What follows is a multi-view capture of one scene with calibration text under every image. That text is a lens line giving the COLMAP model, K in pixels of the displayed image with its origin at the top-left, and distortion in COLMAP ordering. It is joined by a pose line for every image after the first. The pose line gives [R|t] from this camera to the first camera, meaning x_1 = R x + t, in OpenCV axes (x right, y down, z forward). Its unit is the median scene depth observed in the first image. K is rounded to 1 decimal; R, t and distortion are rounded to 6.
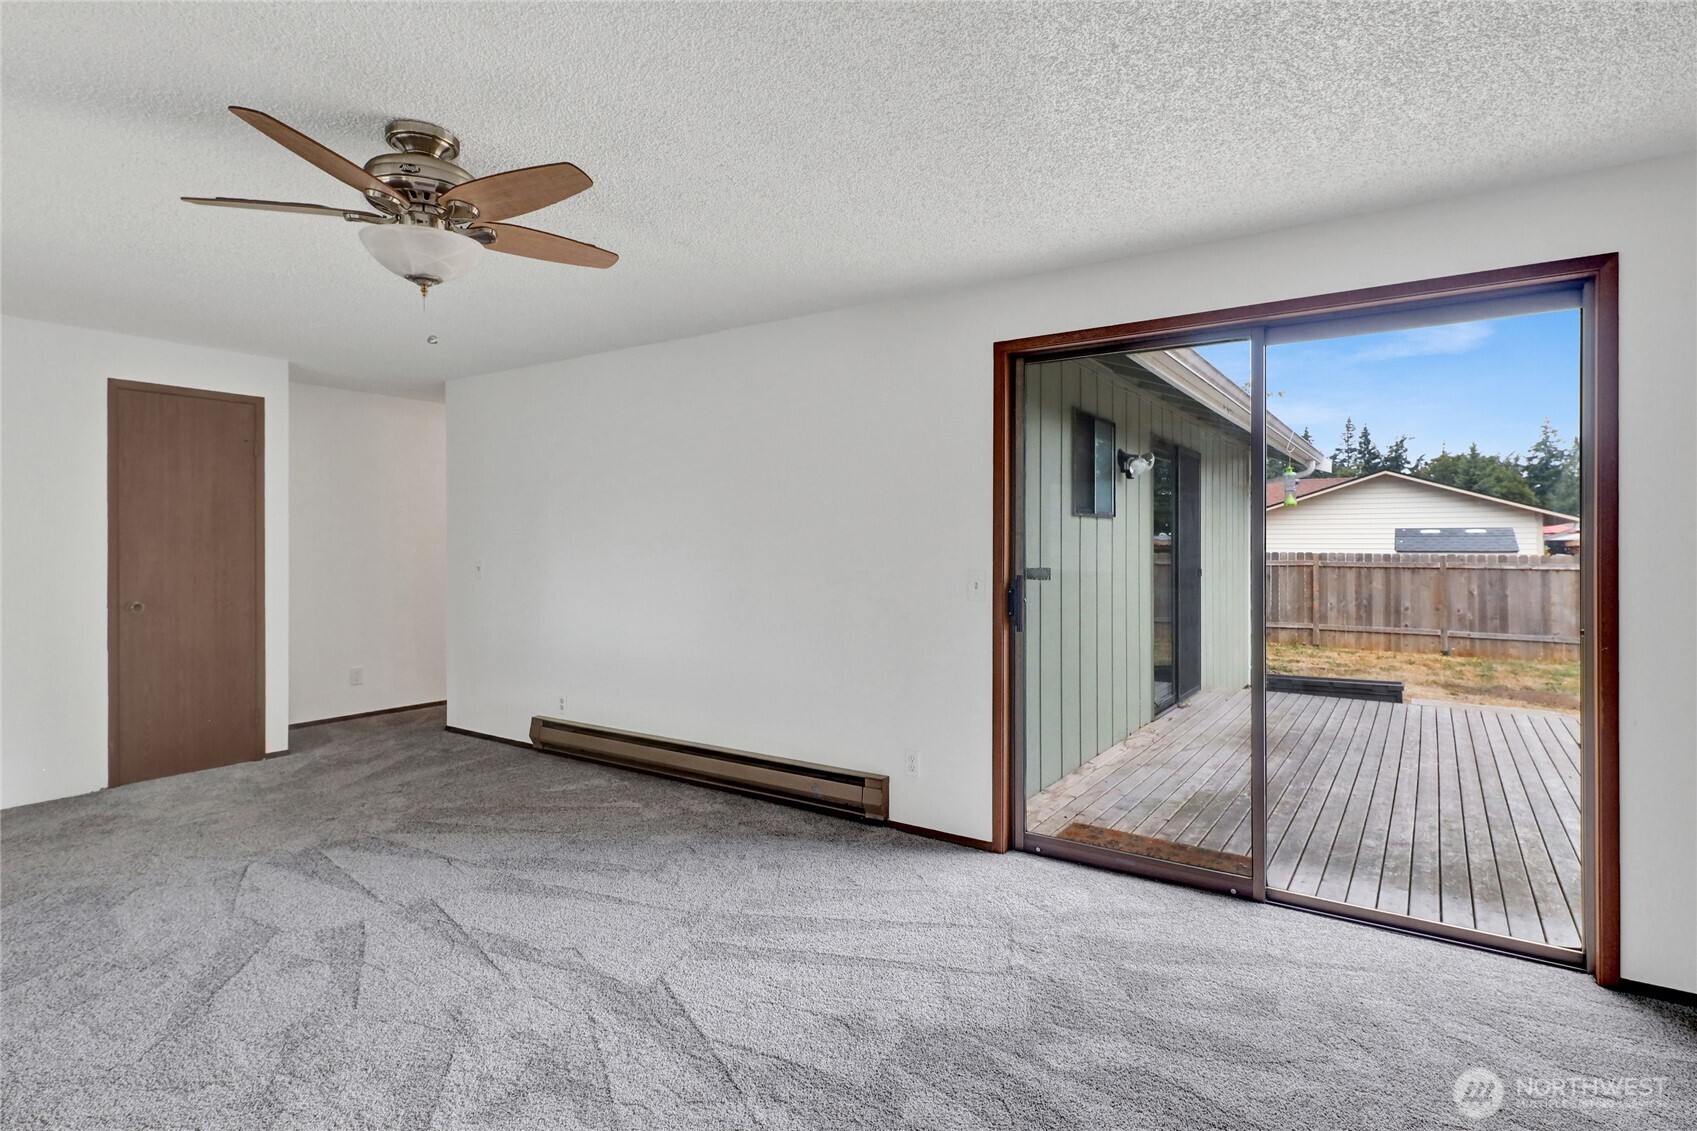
lens RADIAL K [[852.6, 0, 850.2], [0, 852.6, 533.9], [0, 0, 1]] dist [0.005703, -0.004672]
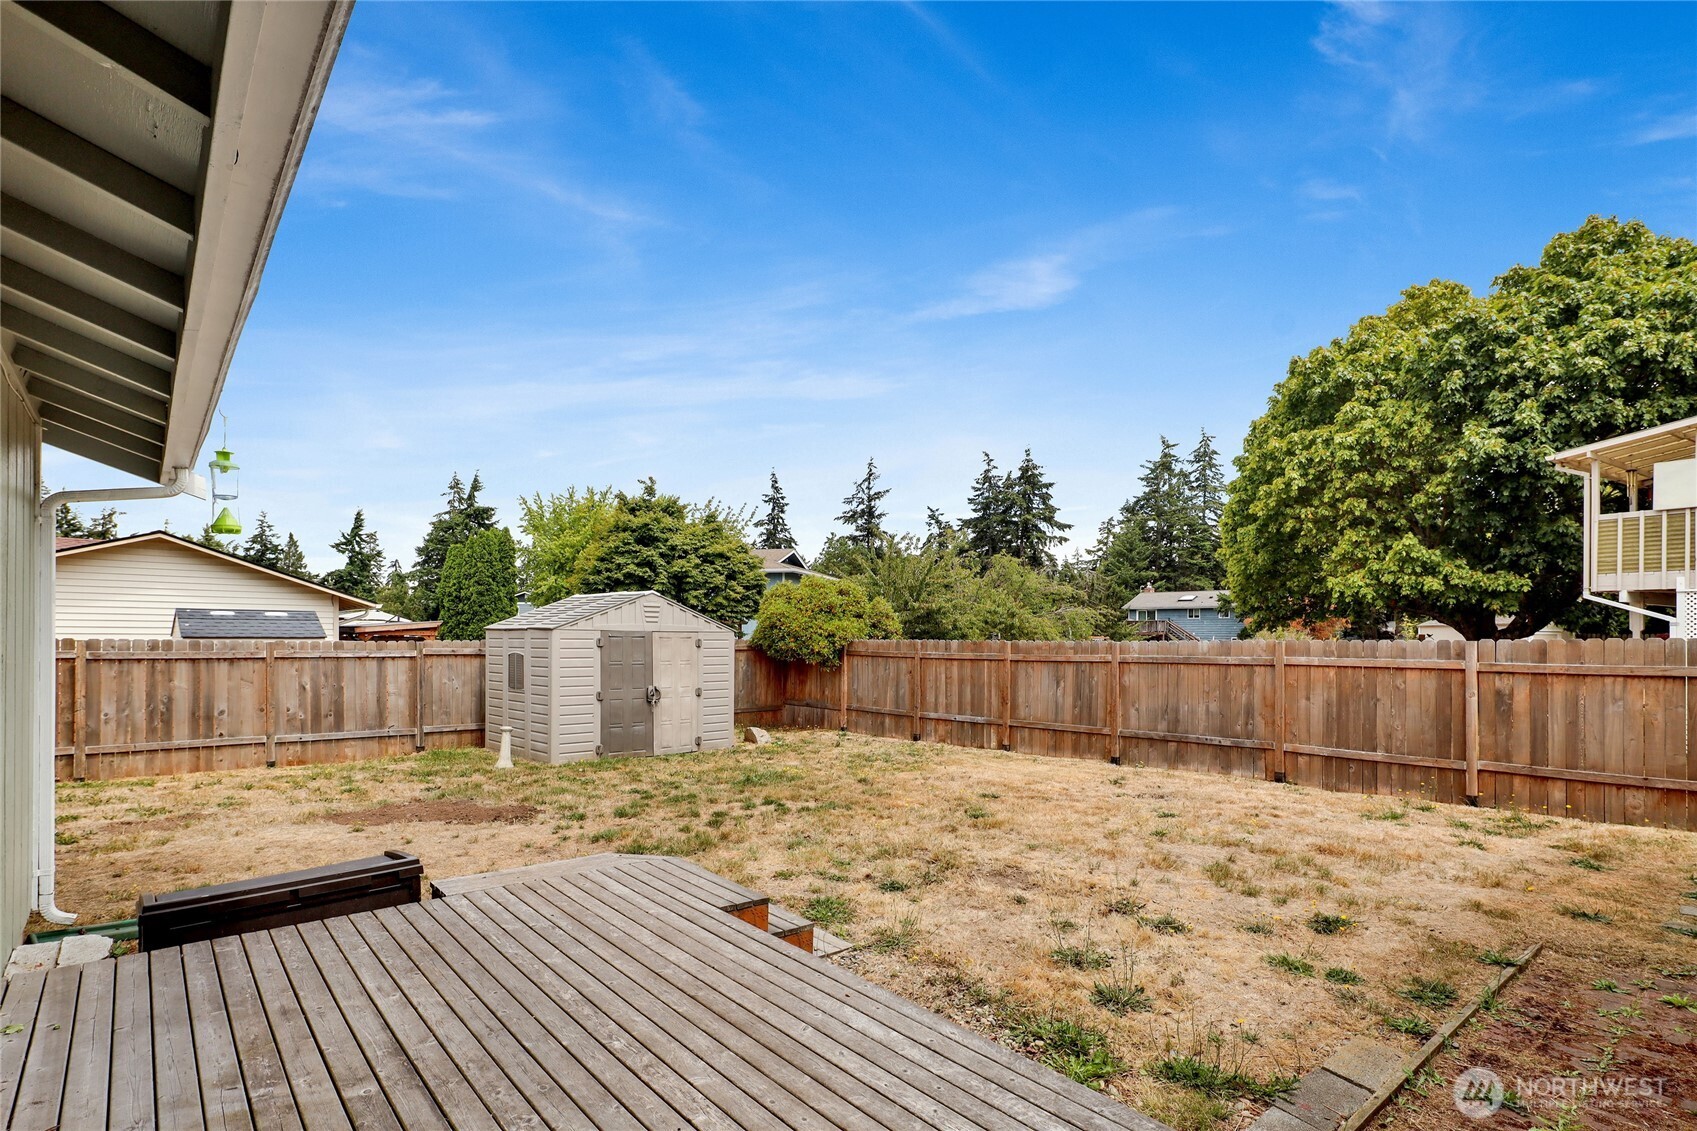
lens RADIAL K [[852.6, 0, 865.9], [0, 852.6, 632.5], [0, 0, 1]] dist [0.005703, -0.004672]
pose [[0.270558, 0.004627, 0.962693, 0.075311], [-0.018798, 0.999823, 0.000478, 0.005411], [-0.962520, -0.018226, 0.270597, 0.243482]]
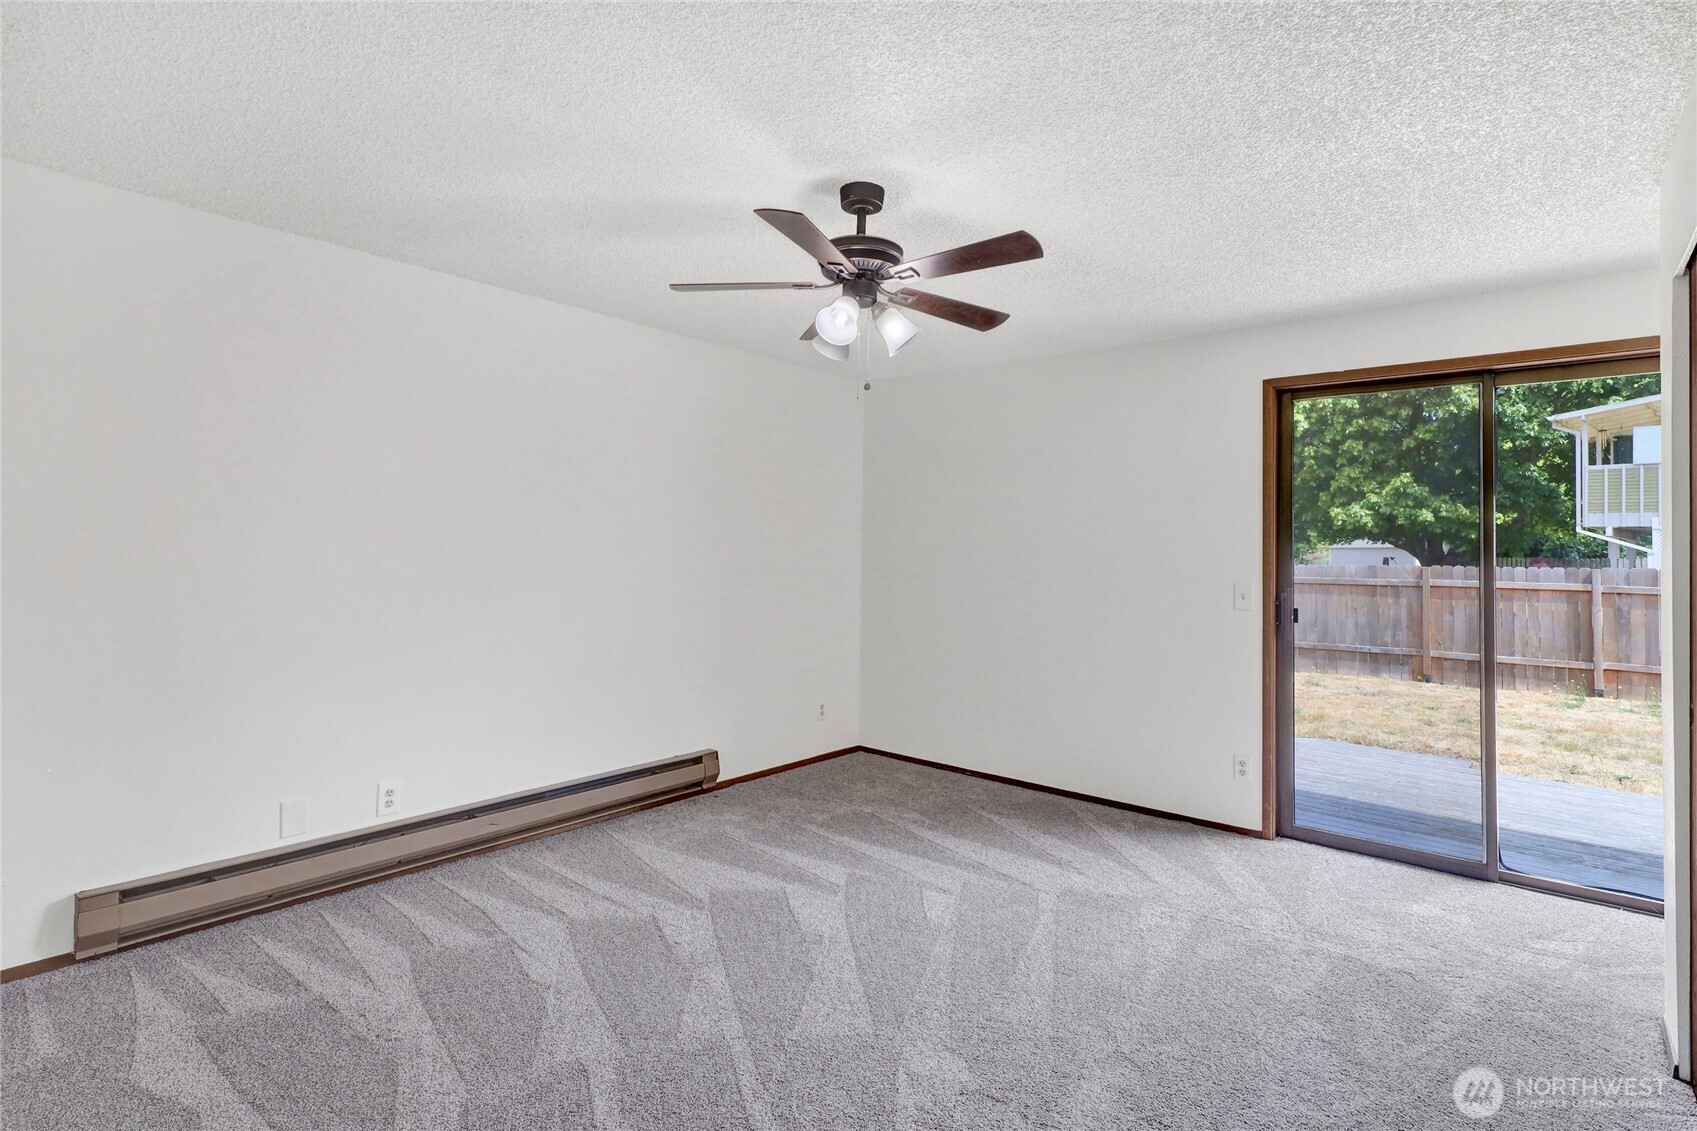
lens RADIAL K [[852.6, 0, 858.2], [0, 852.6, 551.4], [0, 0, 1]] dist [0.005703, -0.004672]
pose [[0.091229, -0.003184, 0.995825, -0.027142], [-0.029918, 0.999535, 0.005937, 0.003696], [-0.995380, -0.030335, 0.091092, 0.507156]]
